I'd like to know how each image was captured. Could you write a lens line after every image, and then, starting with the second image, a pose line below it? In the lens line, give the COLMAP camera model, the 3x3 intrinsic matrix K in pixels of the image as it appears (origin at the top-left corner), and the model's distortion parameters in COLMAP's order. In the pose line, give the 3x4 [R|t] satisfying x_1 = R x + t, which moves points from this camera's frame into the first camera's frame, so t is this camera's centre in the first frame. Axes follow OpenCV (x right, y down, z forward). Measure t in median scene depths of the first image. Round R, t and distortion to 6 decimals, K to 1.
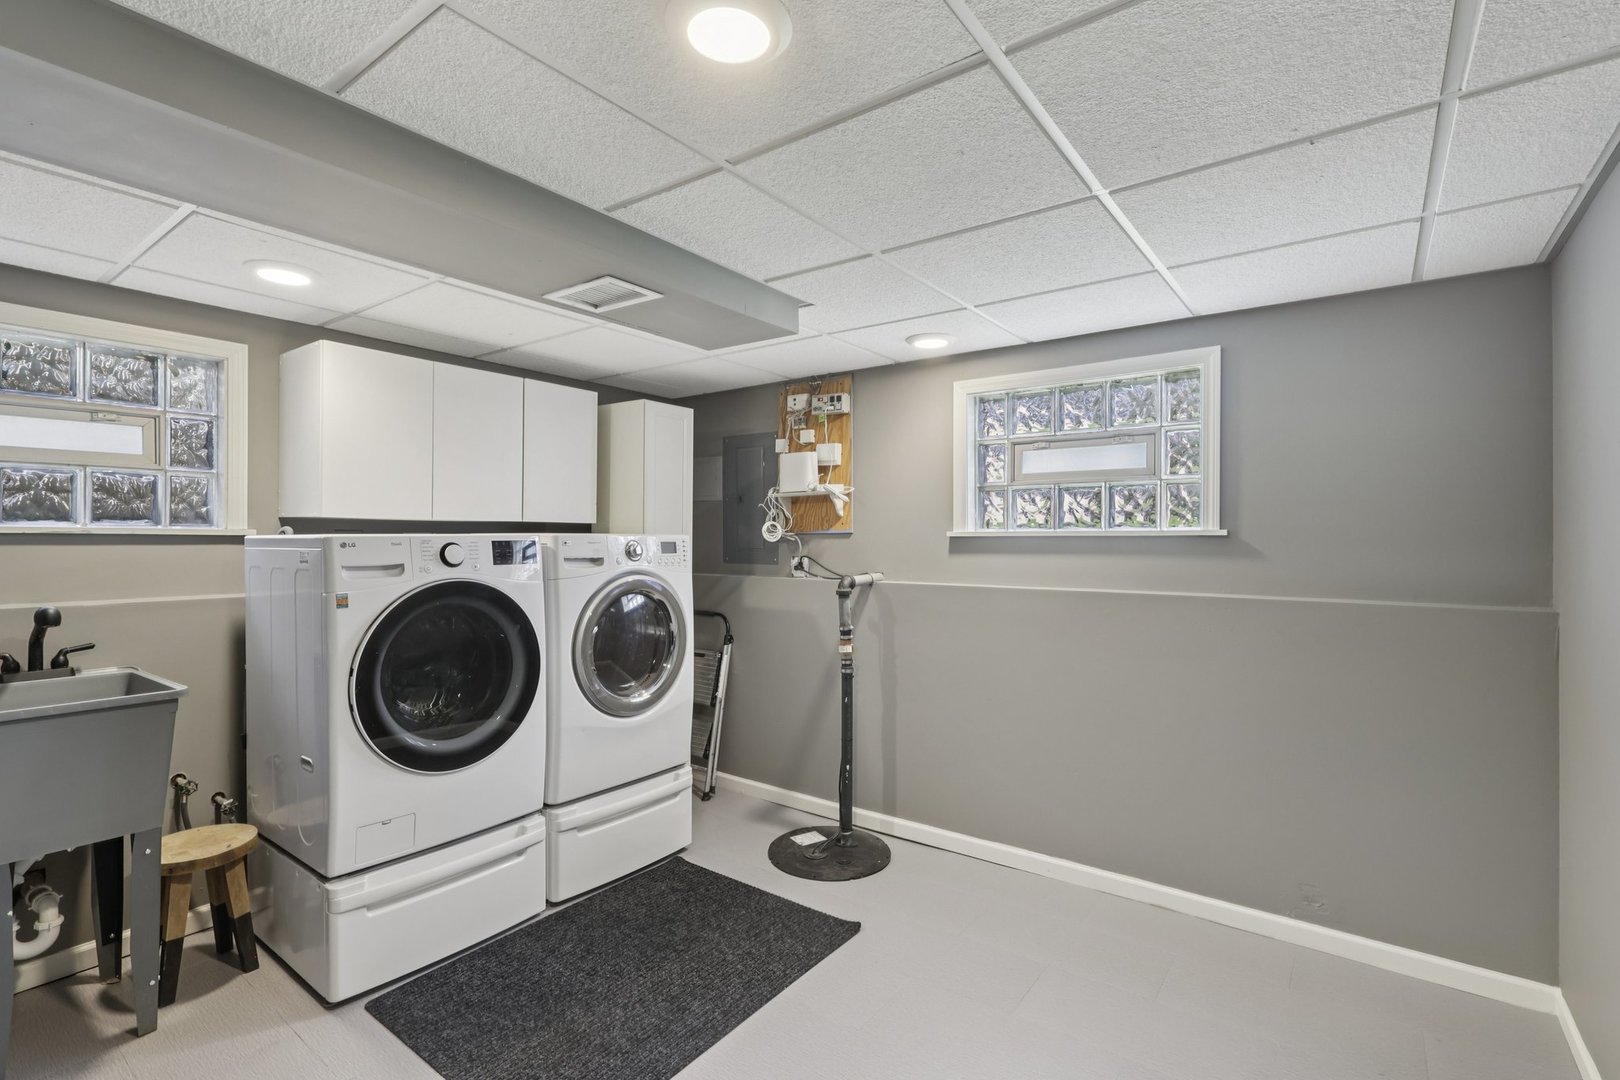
lens RADIAL K [[753.2, 0, 808.8], [0, 753.2, 538.8], [0, 0, 1]] dist [-0.001056, -0.000084]
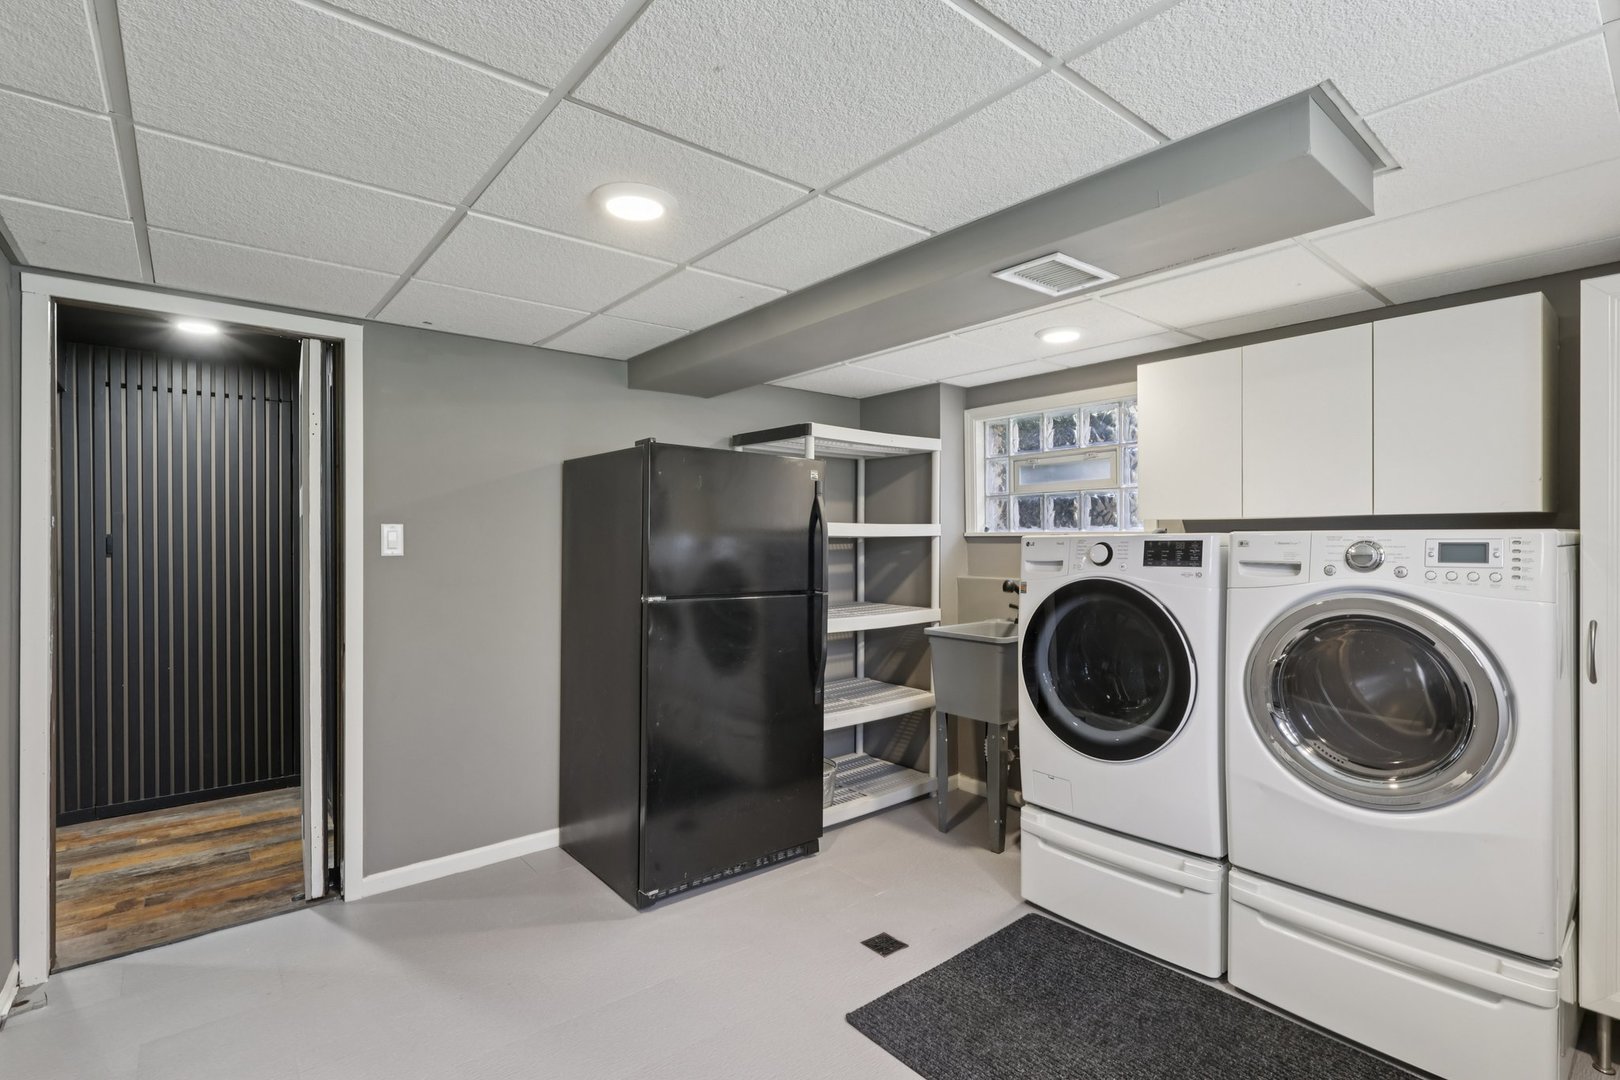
lens RADIAL K [[753.2, 0, 810.0], [0, 753.2, 541.0], [0, 0, 1]] dist [-0.001056, -0.000084]
pose [[-0.232627, 0.002781, -0.972562, 0.568190], [0.004073, 0.999990, 0.001885, -0.000407], [0.972557, -0.003523, -0.232636, 0.751381]]
